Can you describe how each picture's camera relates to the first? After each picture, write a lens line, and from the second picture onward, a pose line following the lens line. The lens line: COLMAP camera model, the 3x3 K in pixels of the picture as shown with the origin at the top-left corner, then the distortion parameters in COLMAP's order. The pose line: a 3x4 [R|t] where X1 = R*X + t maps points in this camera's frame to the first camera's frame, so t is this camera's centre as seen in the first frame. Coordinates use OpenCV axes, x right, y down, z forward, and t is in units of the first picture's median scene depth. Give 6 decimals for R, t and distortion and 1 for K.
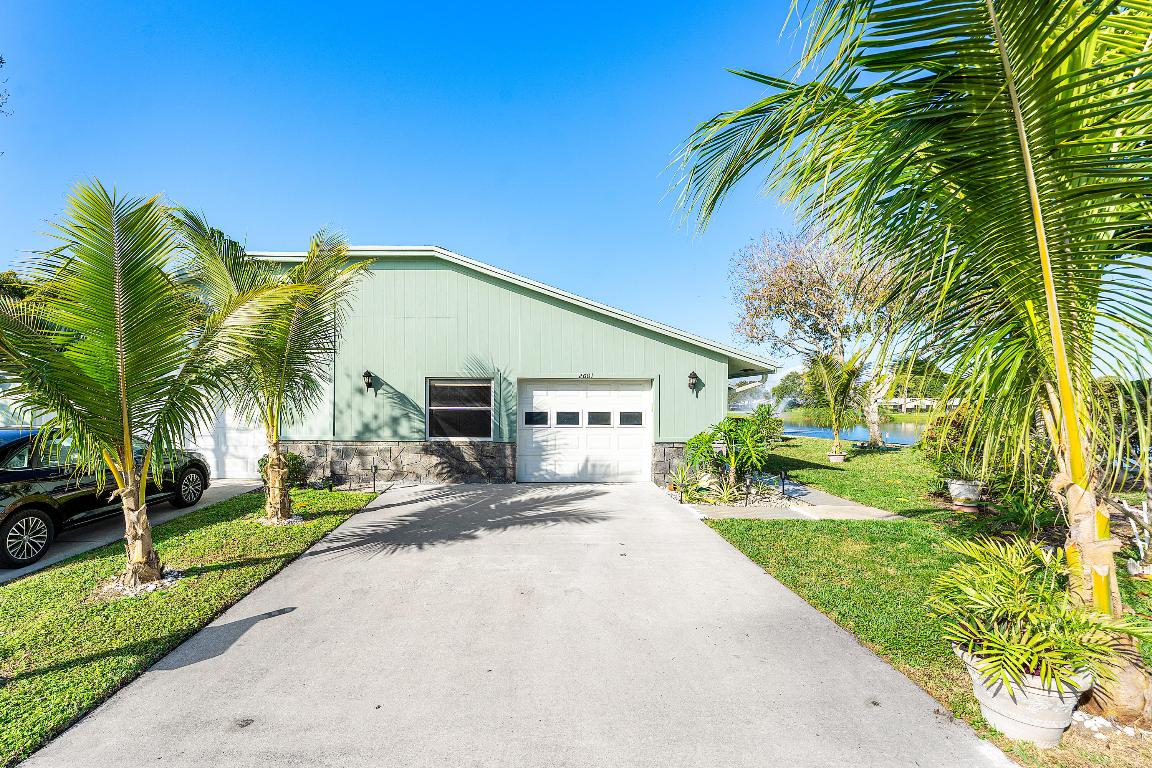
lens RADIAL K [[472.3, 0, 568.7], [0, 472.3, 391.2], [0, 0, 1]] dist [-0.004354, 0.000580]
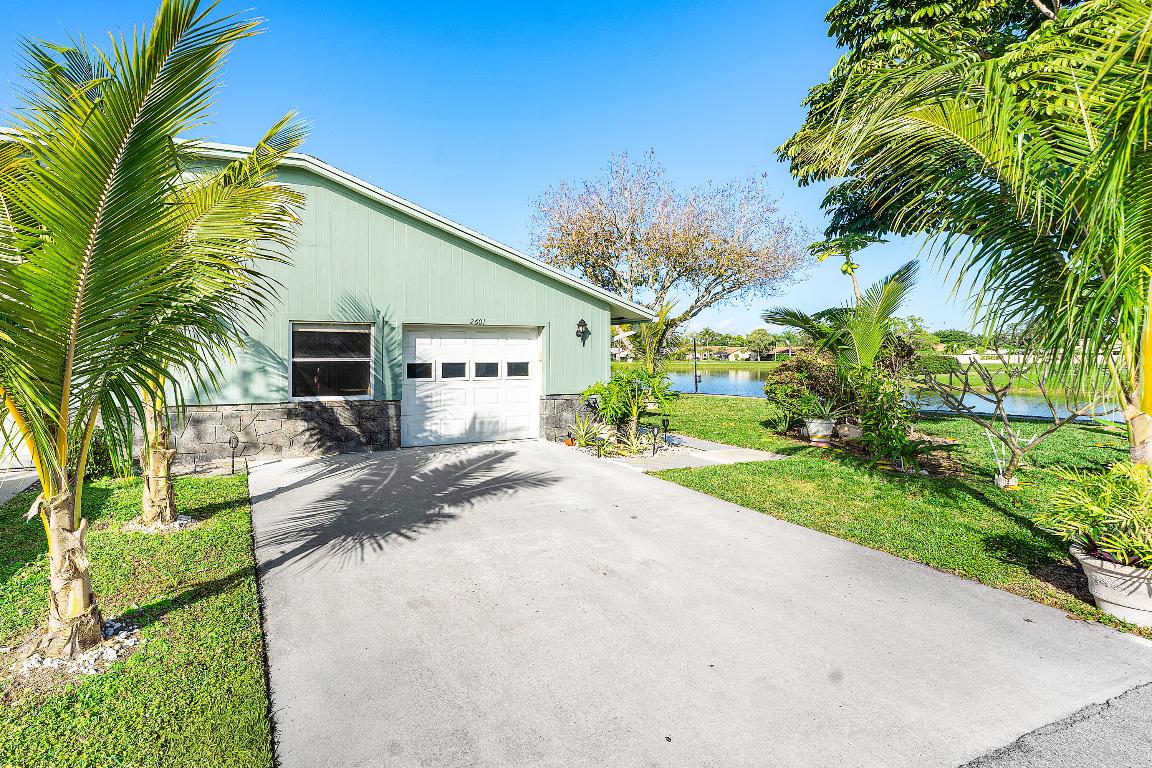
lens RADIAL K [[517.6, 0, 504.6], [0, 517.6, 333.2], [0, 0, 1]] dist [-0.000238, -0.000756]
pose [[0.940909, 0.007990, 0.338565, -0.250820], [-0.003517, 0.999898, -0.013824, 0.002426], [-0.338641, 0.011816, 0.940841, 0.072139]]
